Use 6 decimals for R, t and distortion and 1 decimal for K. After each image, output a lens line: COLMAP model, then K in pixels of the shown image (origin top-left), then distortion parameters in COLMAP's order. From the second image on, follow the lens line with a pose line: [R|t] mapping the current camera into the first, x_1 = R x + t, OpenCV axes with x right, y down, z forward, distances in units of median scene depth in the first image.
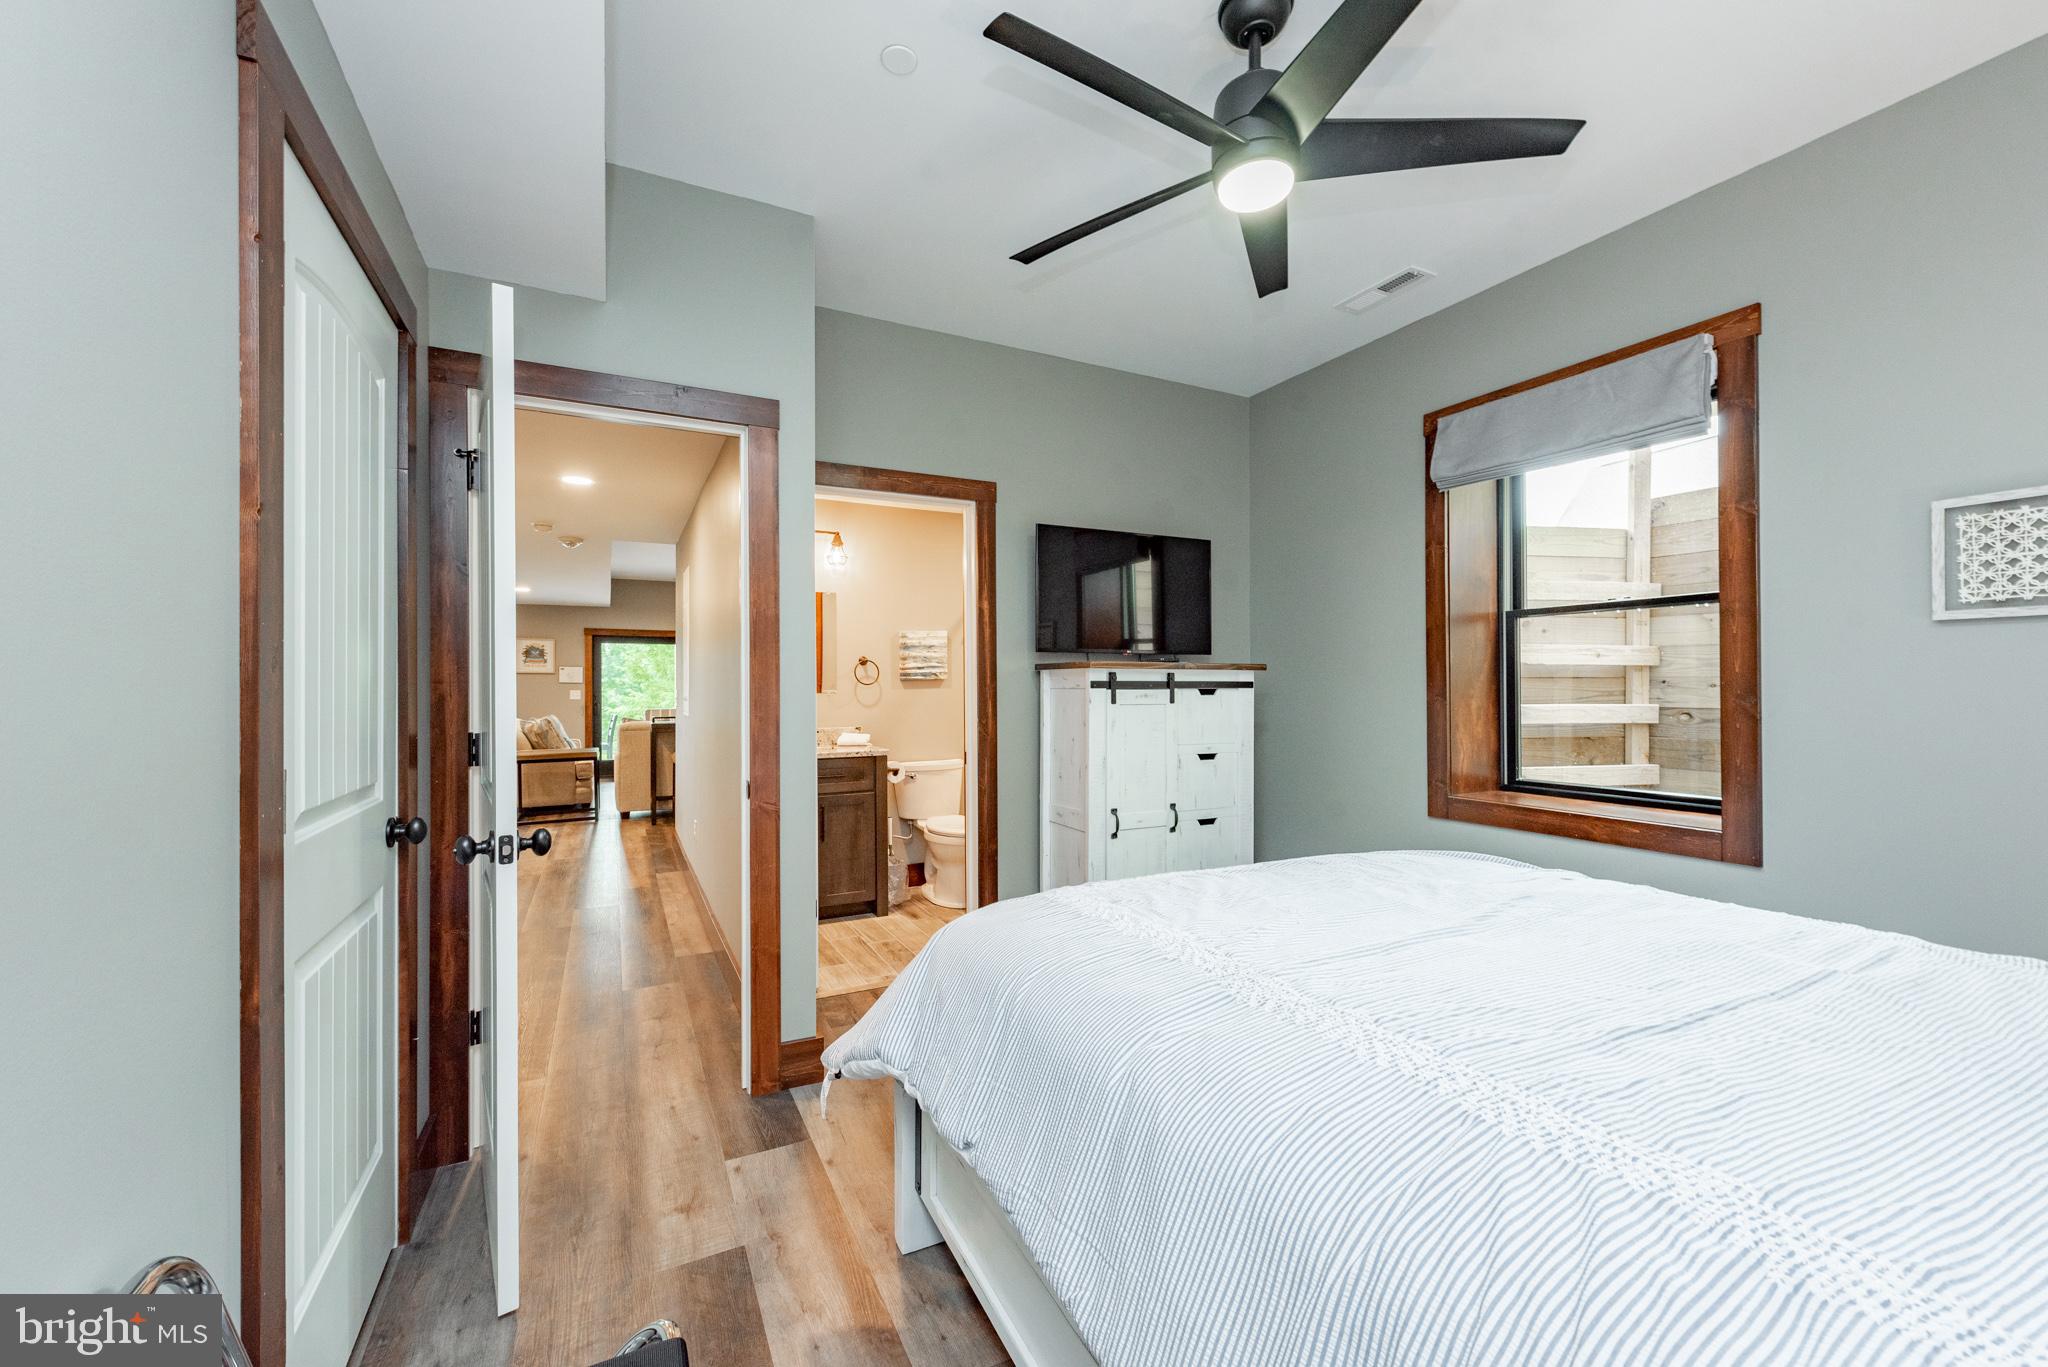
lens RADIAL K [[796.2, 0, 1019.3], [0, 796.2, 693.2], [0, 0, 1]] dist [0.000225, -0.000148]
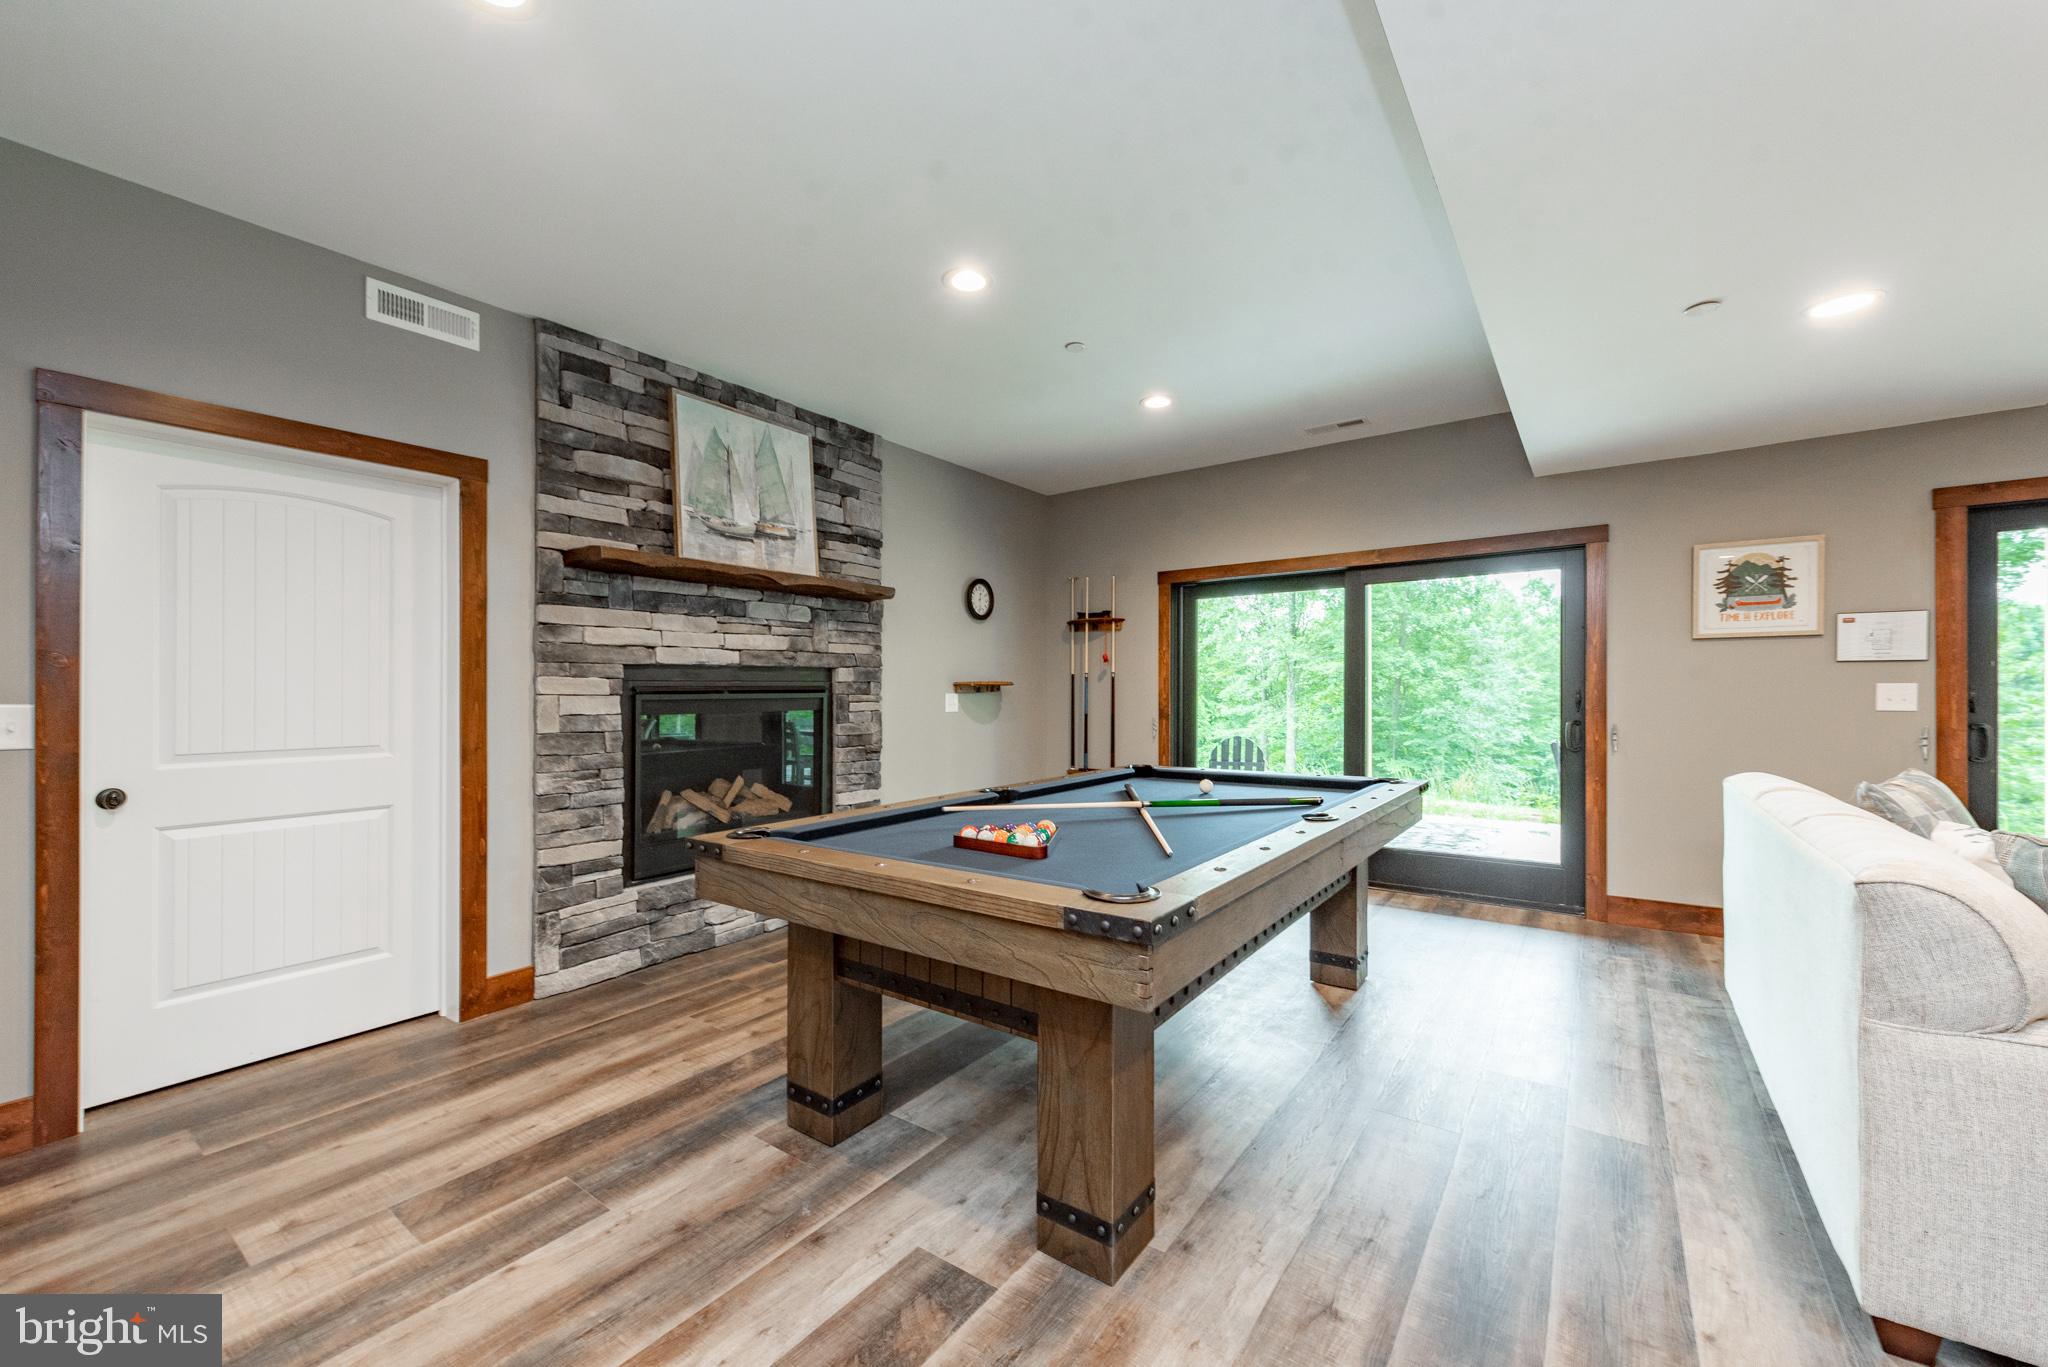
lens RADIAL K [[796.2, 0, 1019.3], [0, 796.2, 693.2], [0, 0, 1]] dist [0.000225, -0.000148]
pose [[0.478957, -0.001981, -0.877836, -0.450124], [0.002581, 0.999996, -0.000848, -0.000093], [0.877835, -0.001859, 0.478960, 0.532710]]
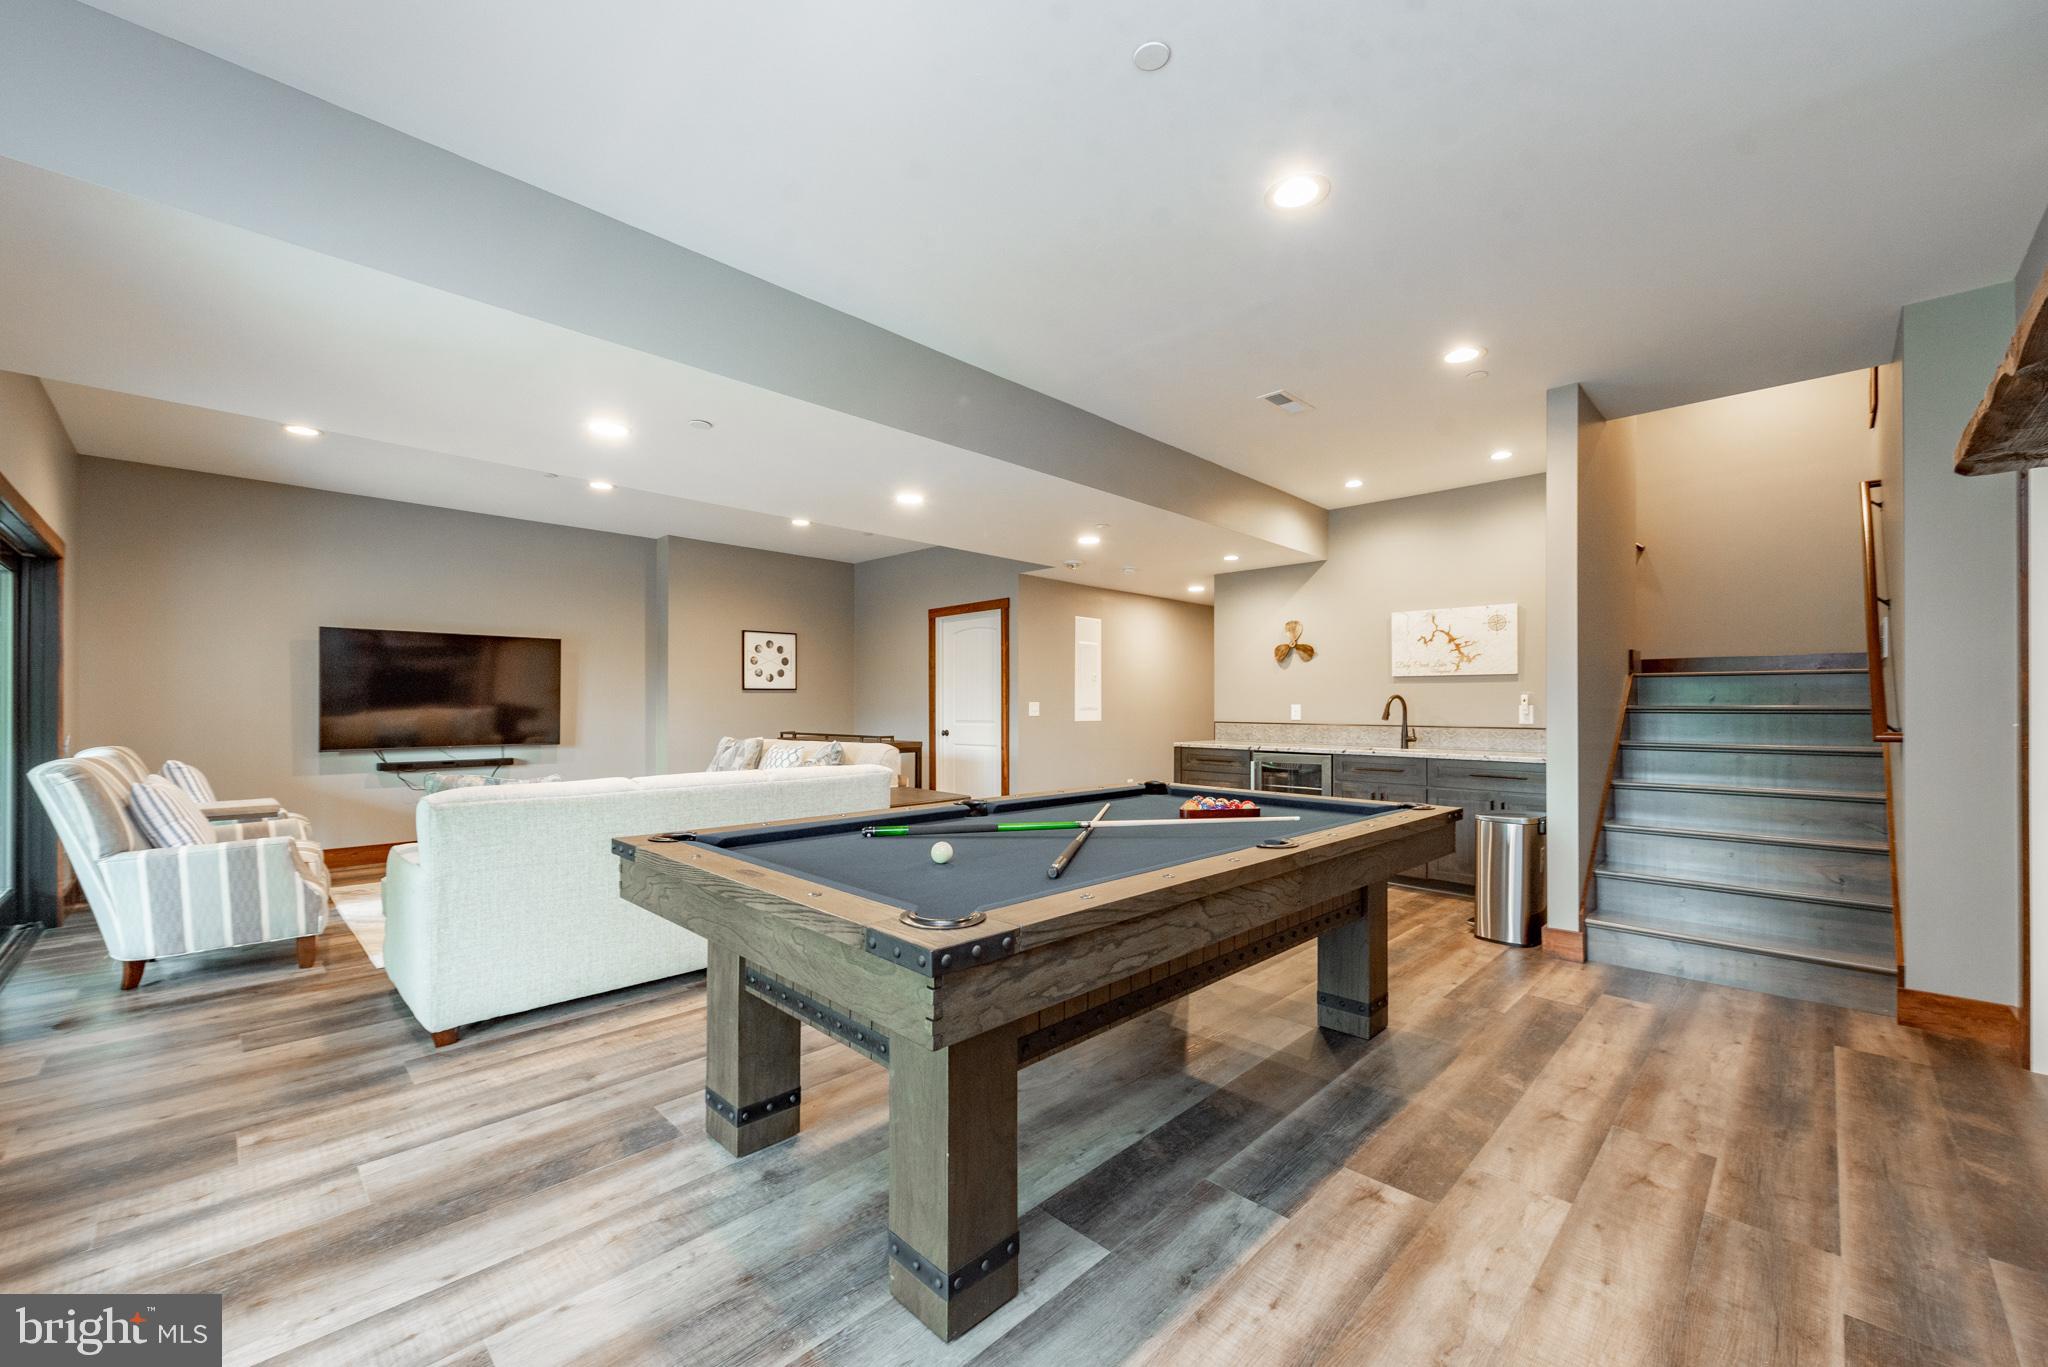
lens RADIAL K [[796.2, 0, 1019.3], [0, 796.2, 693.2], [0, 0, 1]] dist [0.000225, -0.000148]
pose [[-0.347420, 0.014199, 0.937602, -0.896652], [0.003835, 0.999898, -0.013722, -0.000102], [-0.937702, -0.001171, -0.347439, 0.806775]]
